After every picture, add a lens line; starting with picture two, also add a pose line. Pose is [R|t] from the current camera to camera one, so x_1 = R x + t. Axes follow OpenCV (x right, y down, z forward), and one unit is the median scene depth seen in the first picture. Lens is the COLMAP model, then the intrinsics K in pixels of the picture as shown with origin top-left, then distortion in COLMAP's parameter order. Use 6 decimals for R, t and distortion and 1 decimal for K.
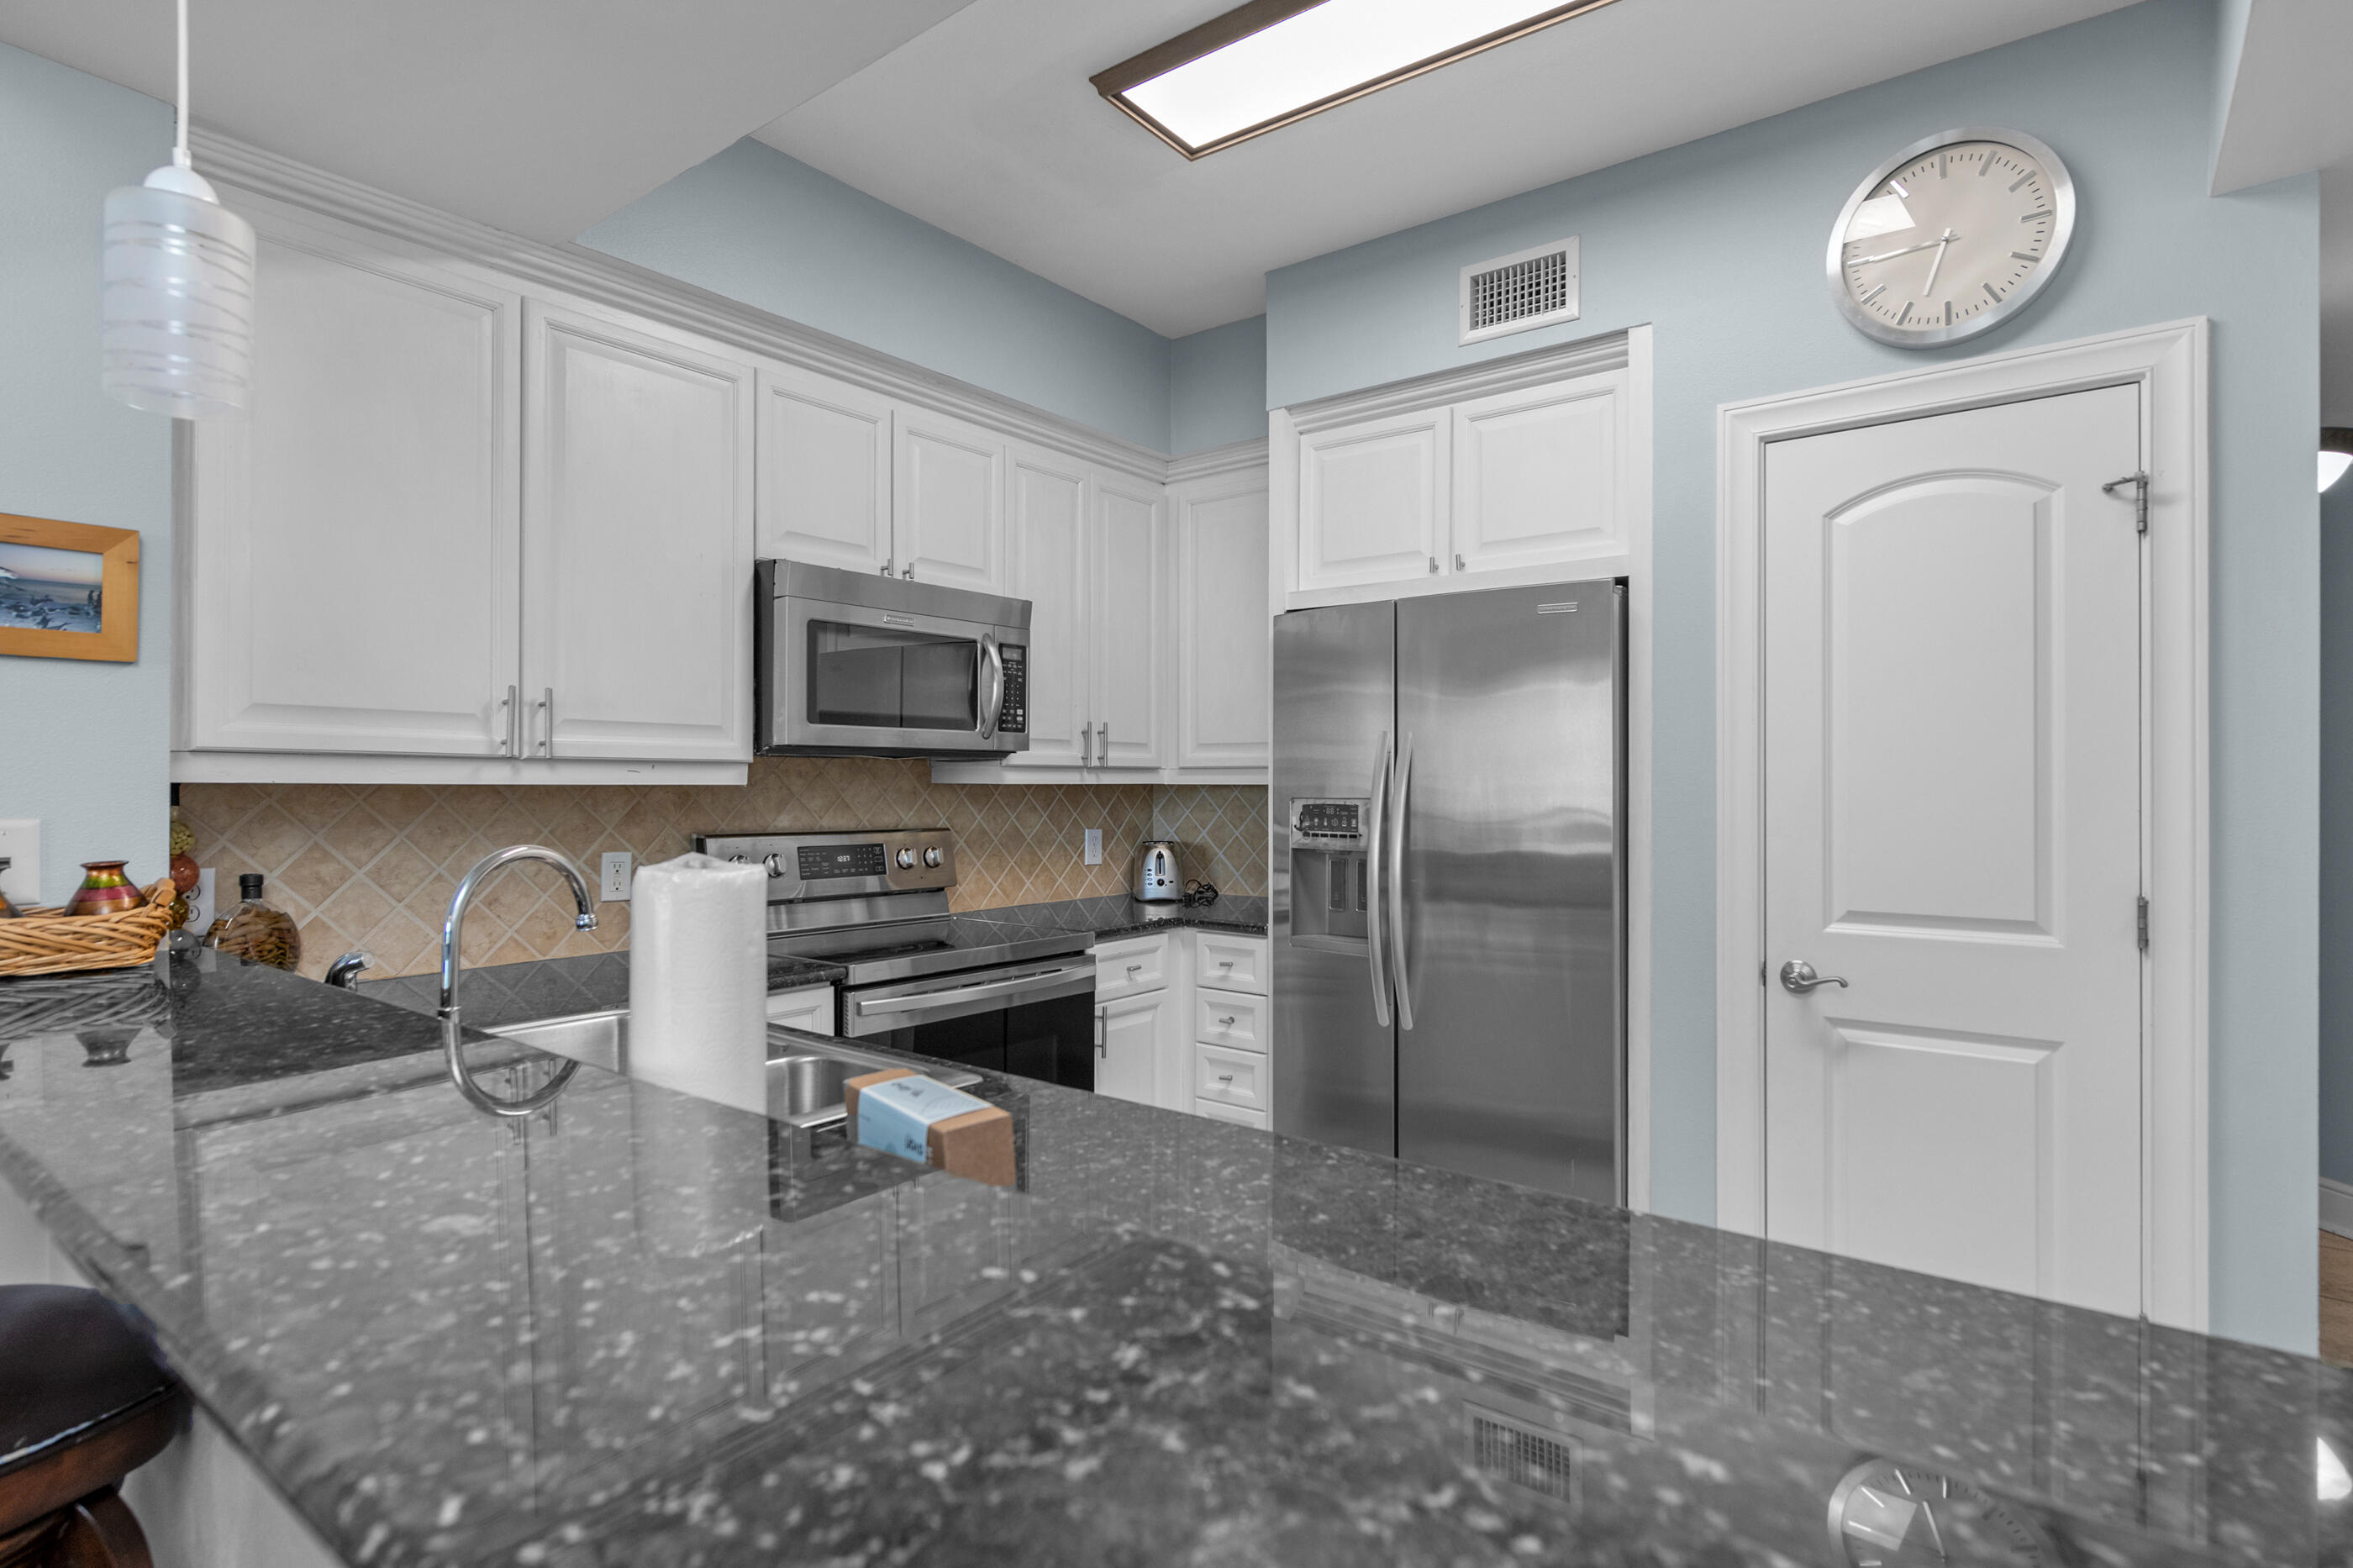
lens RADIAL K [[1164.6, 0, 1205.8], [0, 1164.6, 784.2], [0, 0, 1]] dist [0.002371, -0.000330]
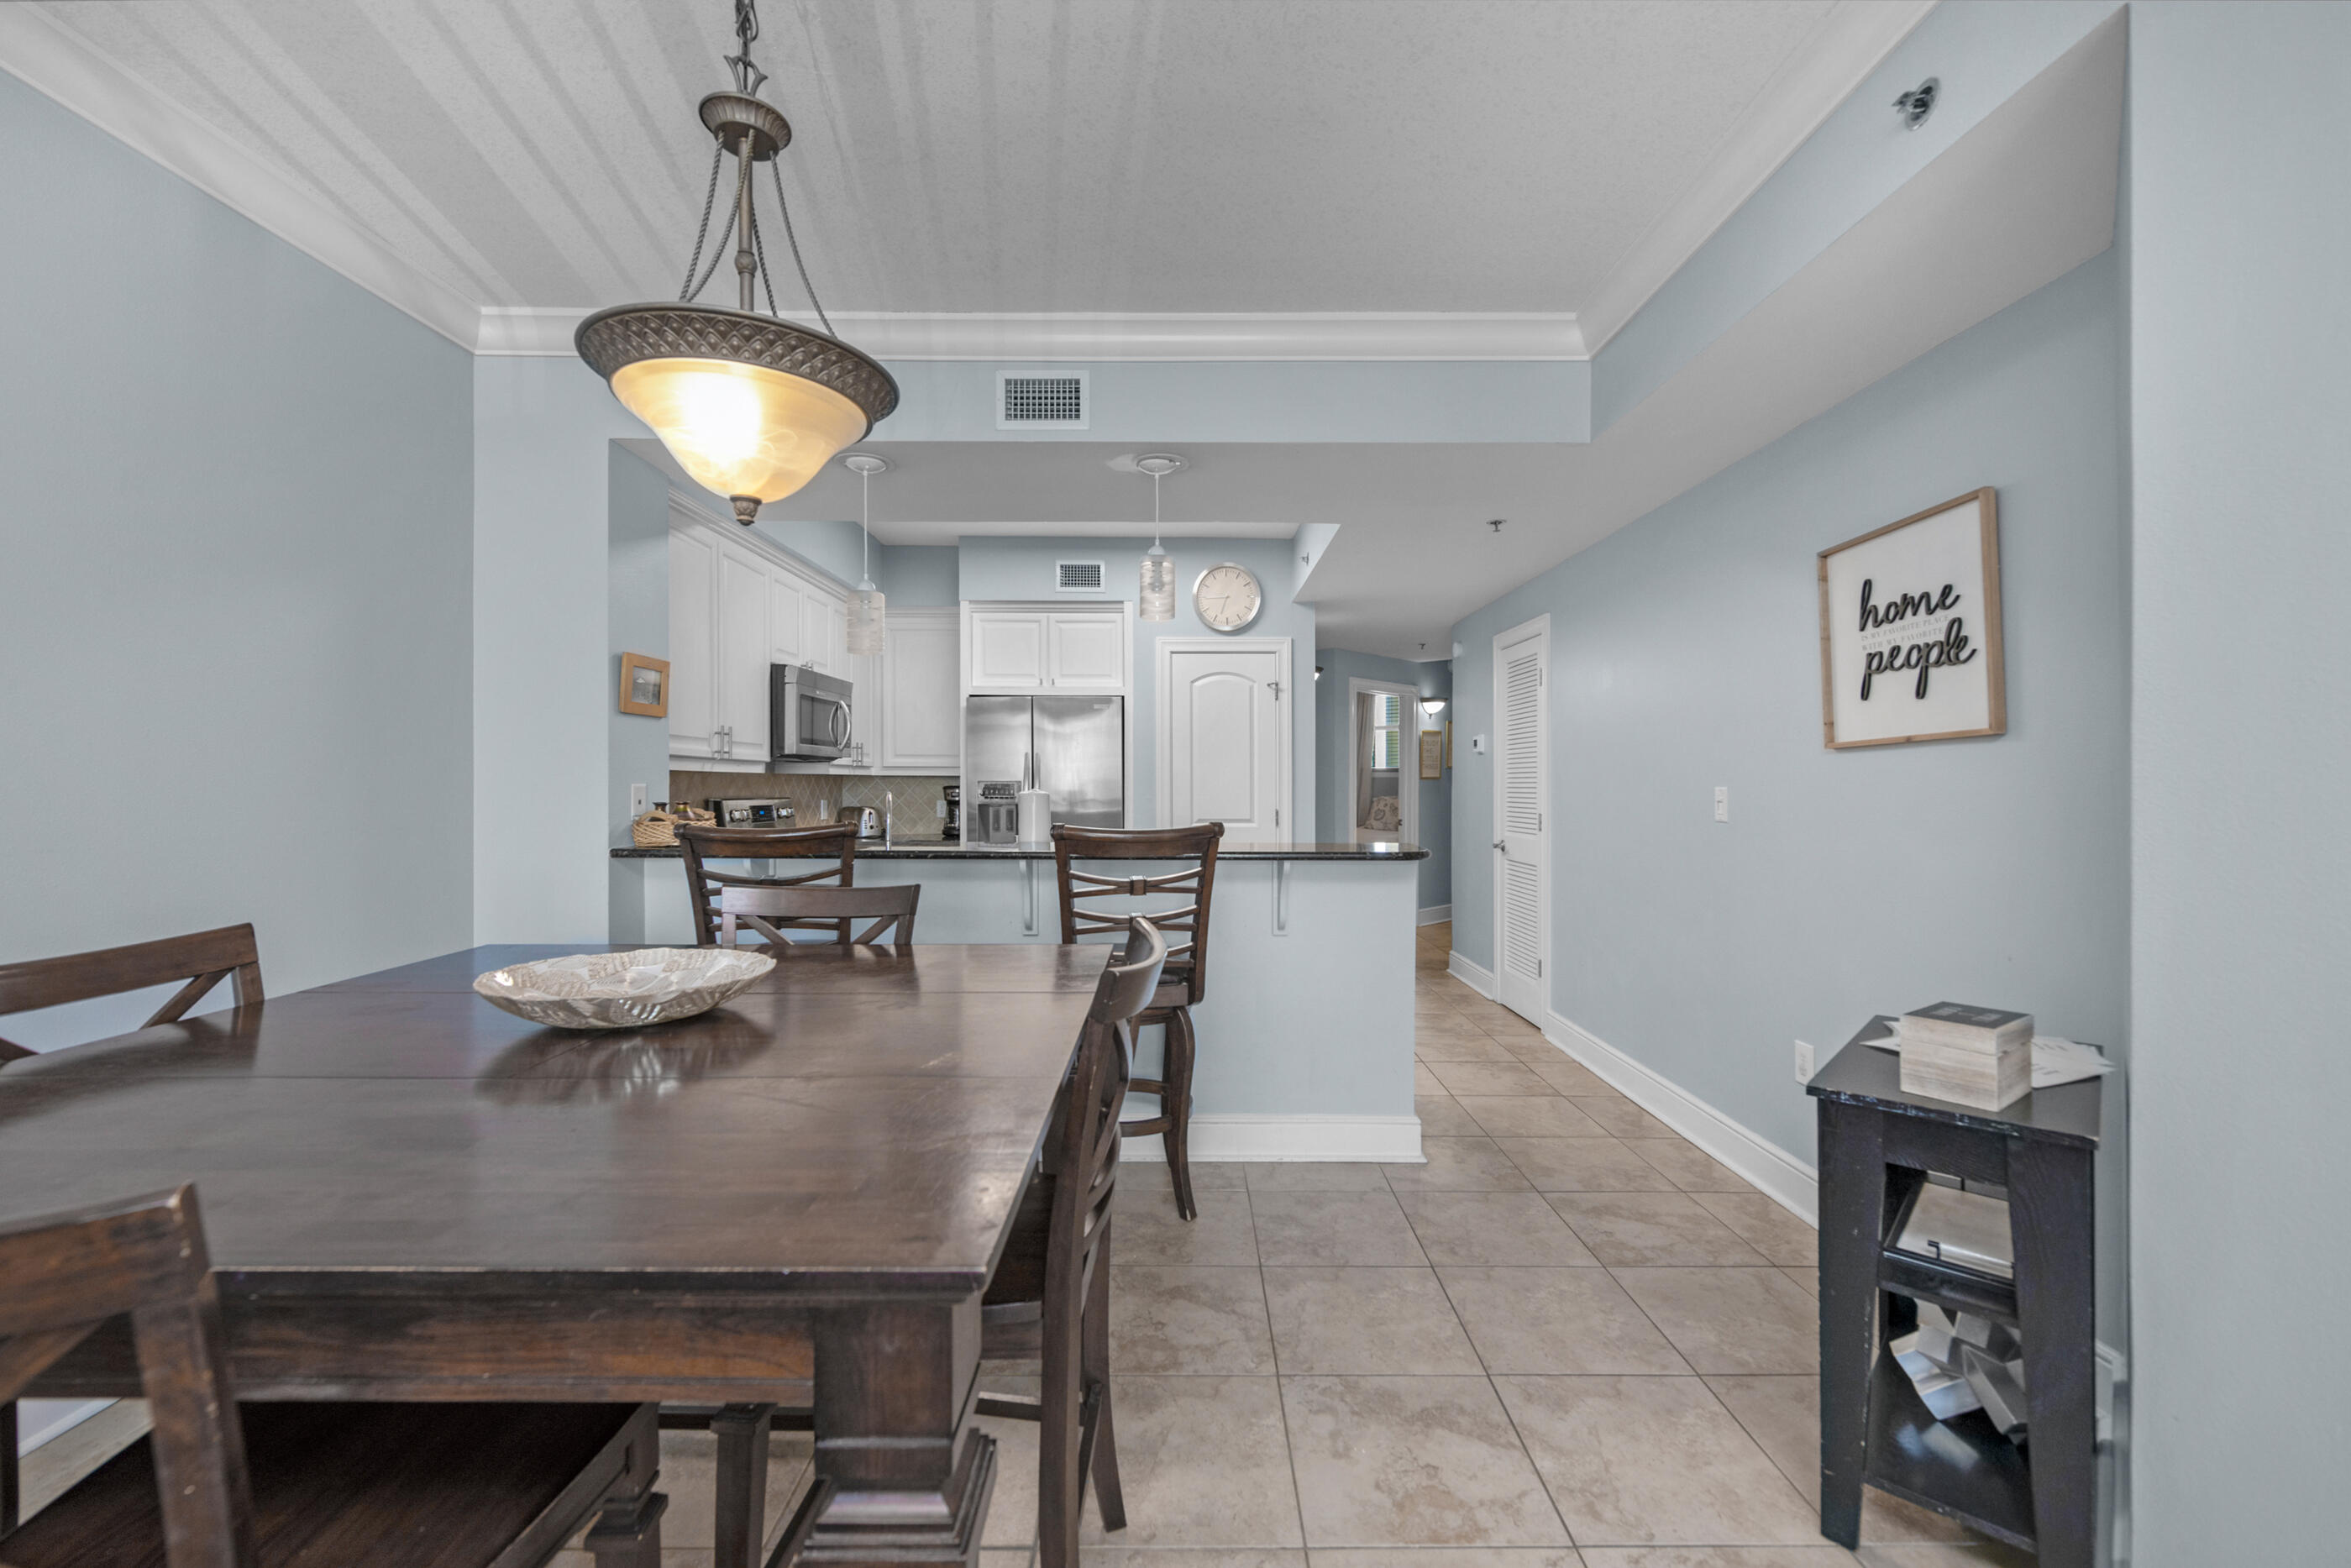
lens RADIAL K [[931.4, 0, 1175.5], [0, 931.4, 784.0], [0, 0, 1]] dist [0.005755, -0.000237]
pose [[0.794877, 0.001076, 0.606769, -0.755631], [-0.001999, 0.999998, 0.000846, 0.015960], [-0.606767, -0.001886, 0.794878, -0.679842]]
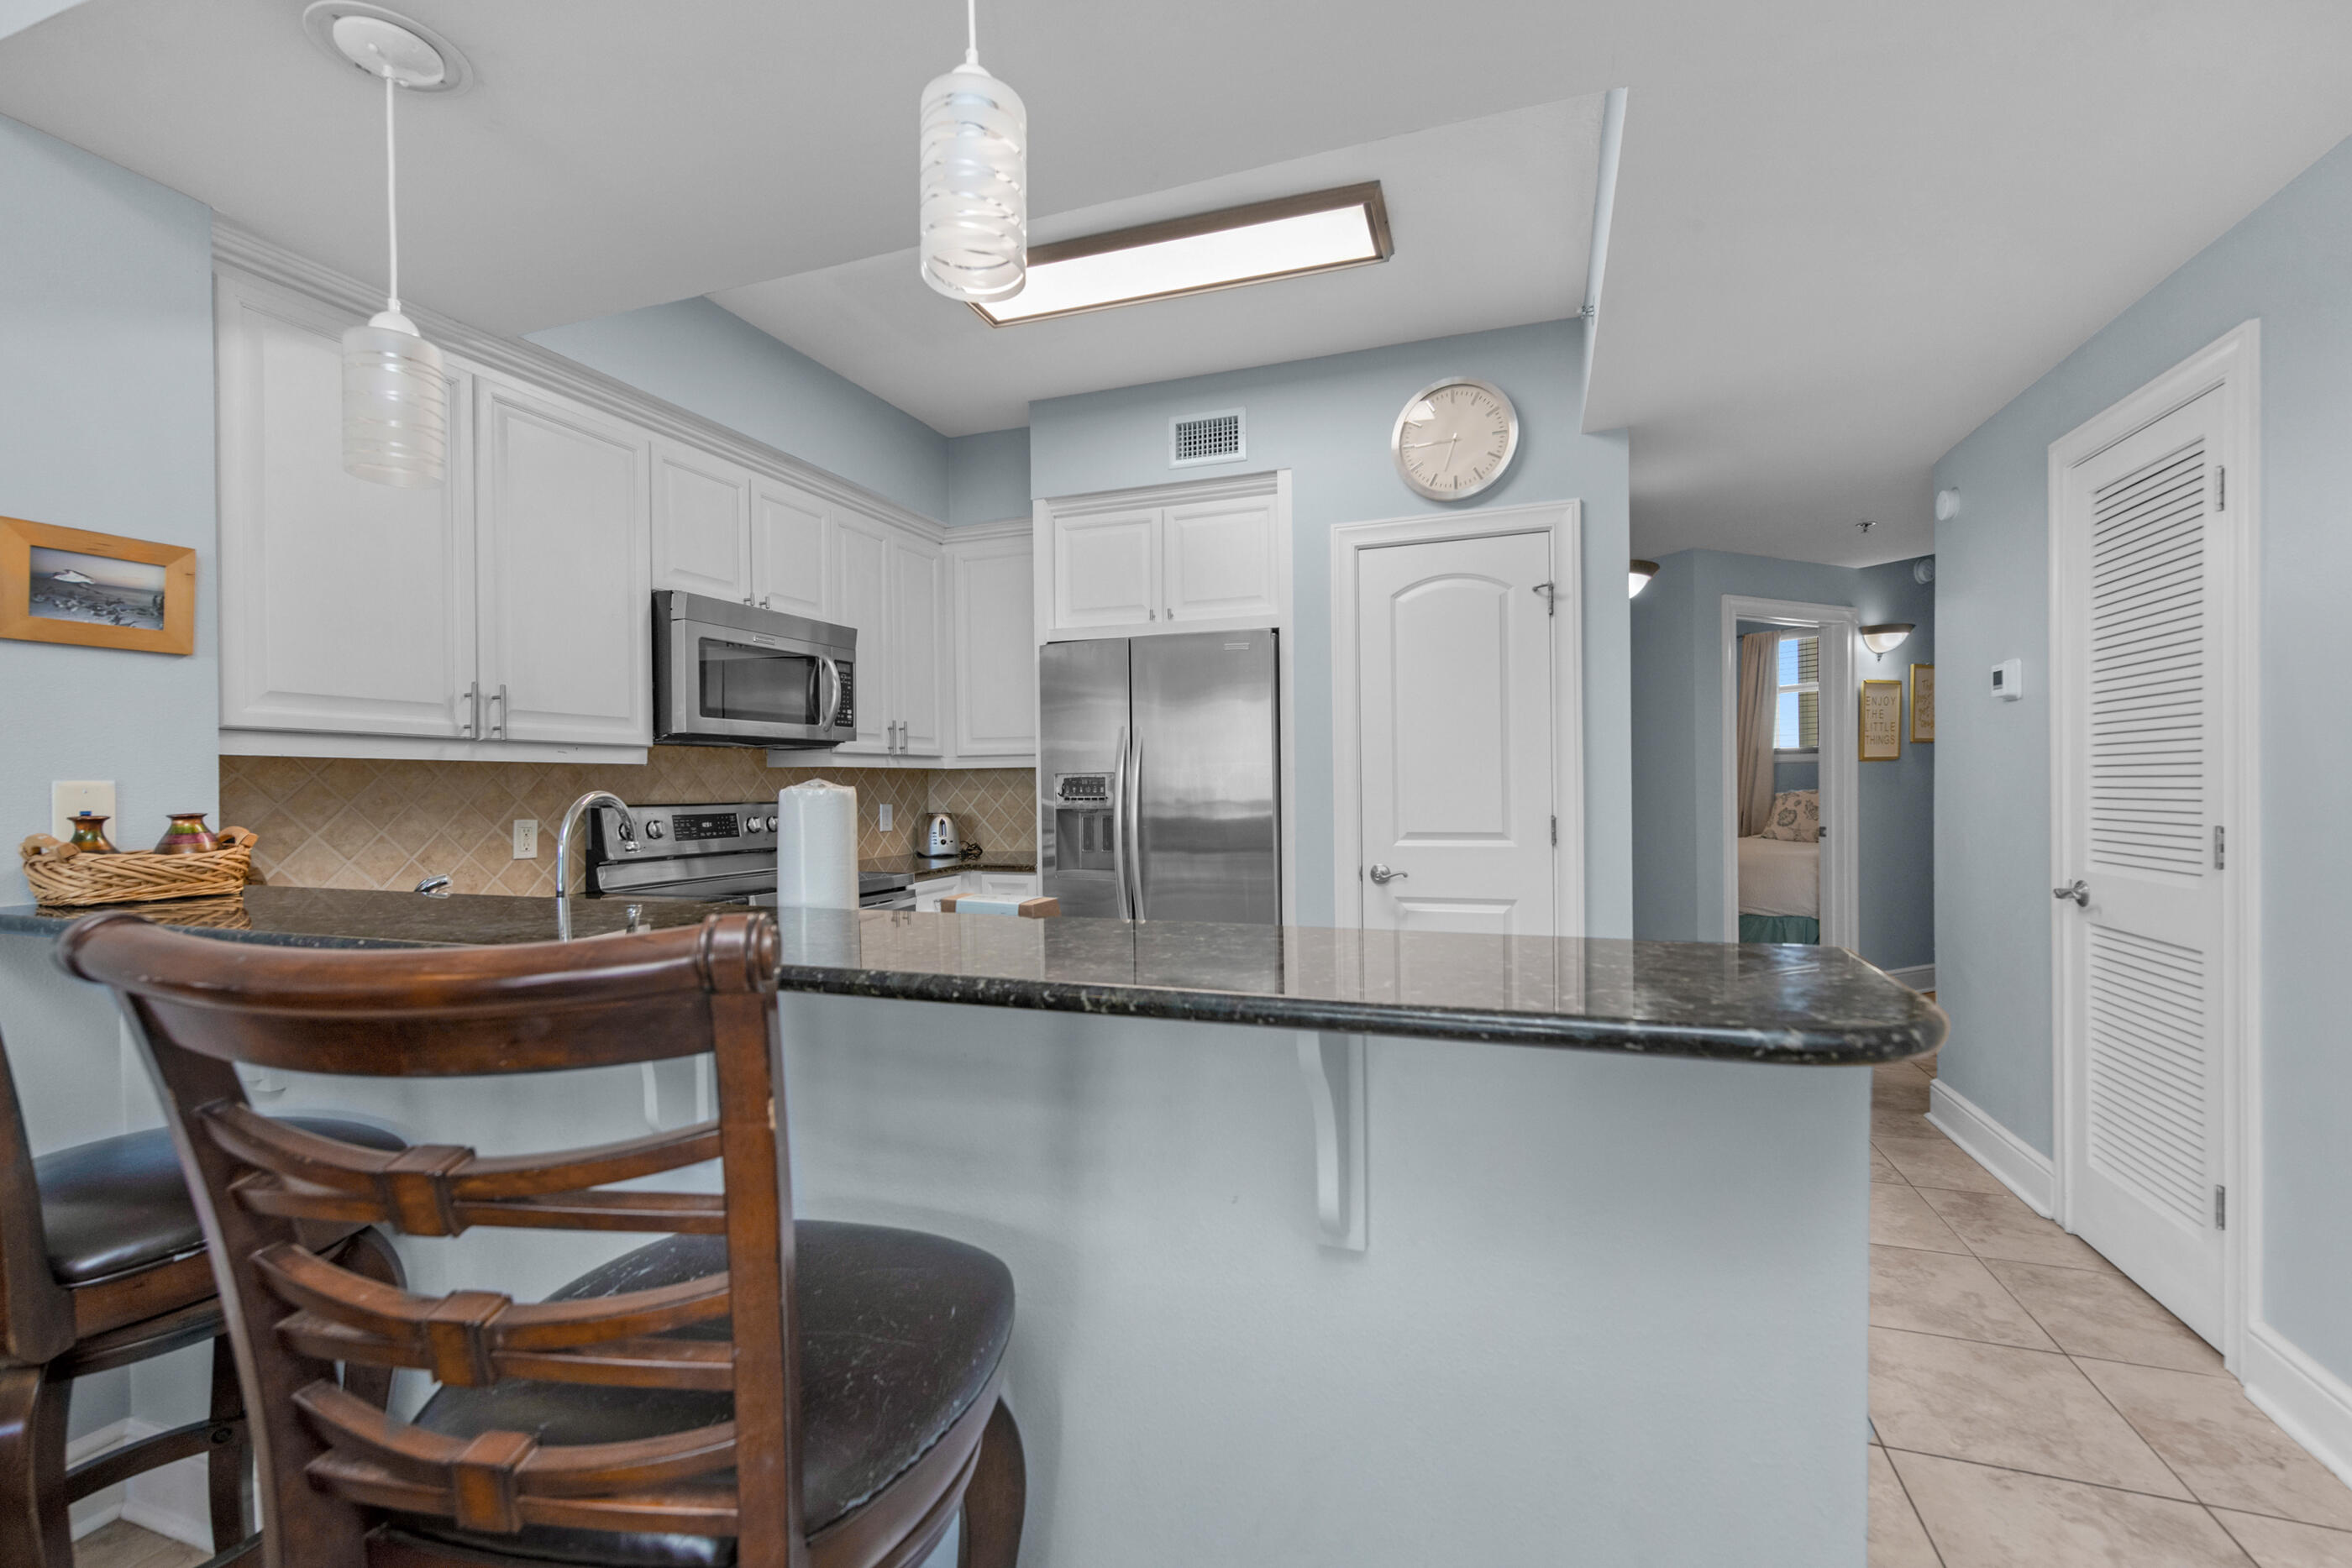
lens RADIAL K [[953.1, 0, 1189.4], [0, 953.1, 787.8], [0, 0, 1]] dist [0.009695, -0.000008]
pose [[0.954647, -0.013600, 0.297428, -0.126661], [0.012661, 0.999907, 0.005083, 0.027110], [-0.297470, -0.001087, 0.954731, -0.176911]]
